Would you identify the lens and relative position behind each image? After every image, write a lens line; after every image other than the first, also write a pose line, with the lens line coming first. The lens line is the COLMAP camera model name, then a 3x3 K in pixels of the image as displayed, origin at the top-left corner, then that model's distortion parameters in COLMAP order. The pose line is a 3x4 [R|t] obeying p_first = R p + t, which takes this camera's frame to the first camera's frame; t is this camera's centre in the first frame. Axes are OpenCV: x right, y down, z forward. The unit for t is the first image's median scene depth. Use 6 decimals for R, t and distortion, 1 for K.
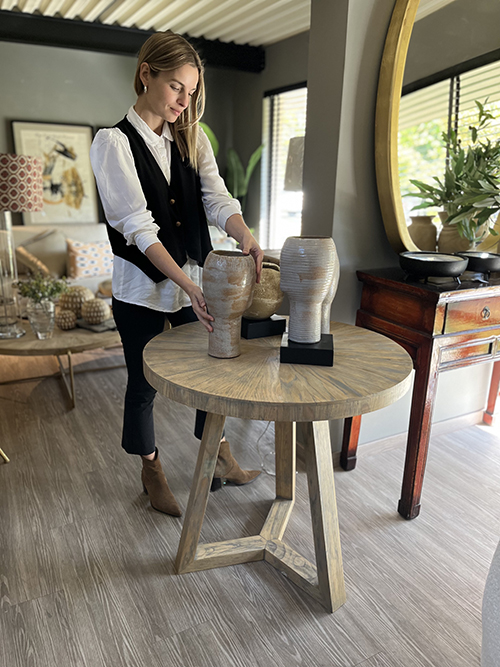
lens RADIAL K [[506.1, 0, 251.8], [0, 506.1, 333.8], [0, 0, 1]] dist [0.062450, -0.090696]
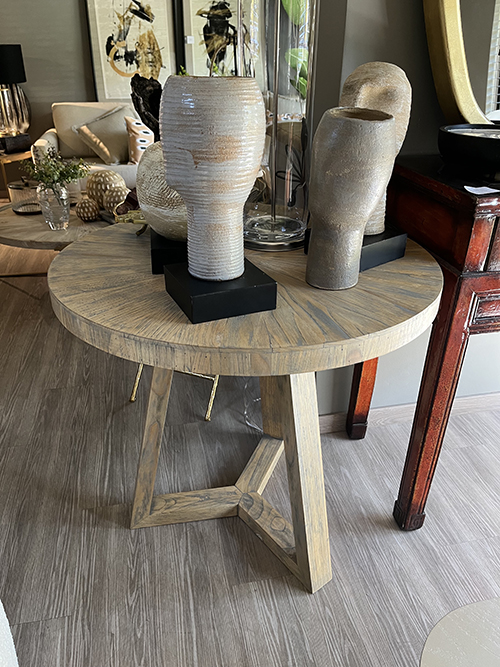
lens RADIAL K [[506.1, 0, 247.1], [0, 506.1, 335.5], [0, 0, 1]] dist [0.062450, -0.090696]
pose [[0.995827, 0.028646, -0.086653, 0.103812], [-0.010795, 0.979769, 0.199839, -0.002949], [0.090624, -0.198069, 0.975990, 0.270605]]
